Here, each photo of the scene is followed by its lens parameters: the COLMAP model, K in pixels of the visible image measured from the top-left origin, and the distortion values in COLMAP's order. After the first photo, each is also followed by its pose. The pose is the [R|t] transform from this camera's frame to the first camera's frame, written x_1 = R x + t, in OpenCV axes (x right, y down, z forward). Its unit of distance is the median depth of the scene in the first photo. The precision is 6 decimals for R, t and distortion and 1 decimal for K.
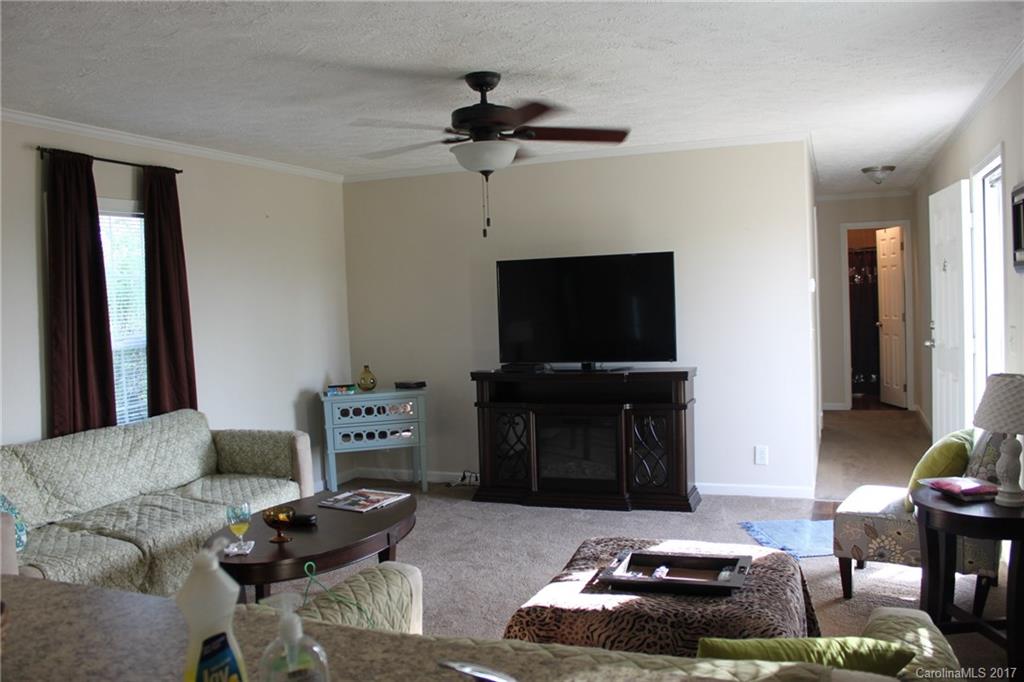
lens RADIAL K [[857.7, 0, 508.4], [0, 857.7, 337.6], [0, 0, 1]] dist [-0.089909, 0.004284]
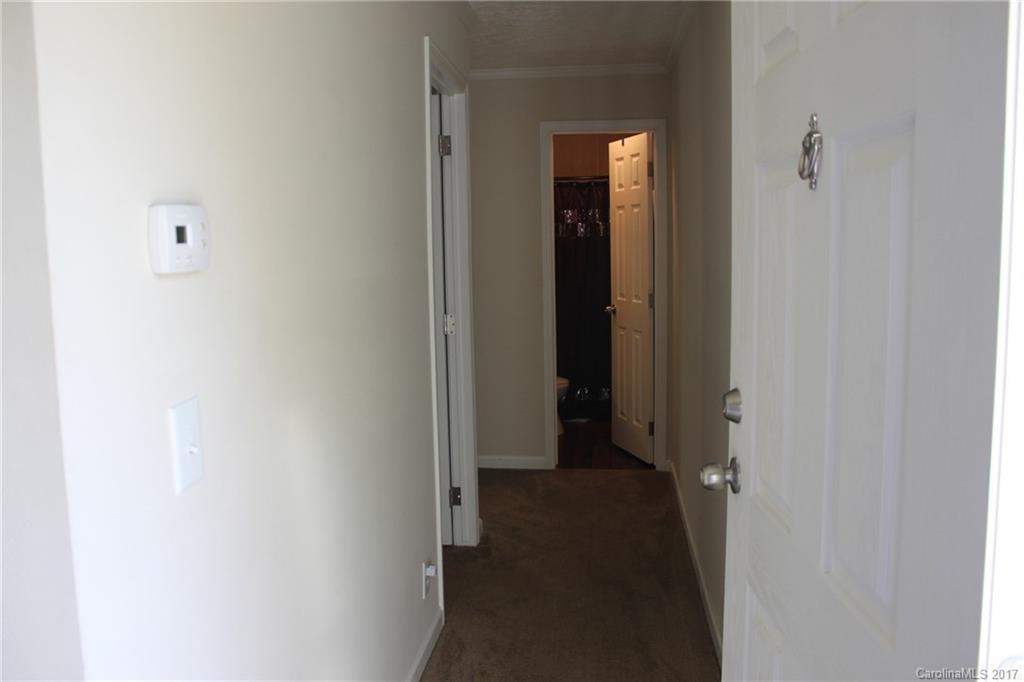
lens RADIAL K [[857.7, 0, 513.3], [0, 857.7, 343.0], [0, 0, 1]] dist [-0.089909, 0.004284]
pose [[0.964373, -0.007803, 0.264430, 0.231639], [-0.008770, 0.998073, 0.061434, -0.029487], [-0.264400, -0.061564, 0.962446, 0.476683]]
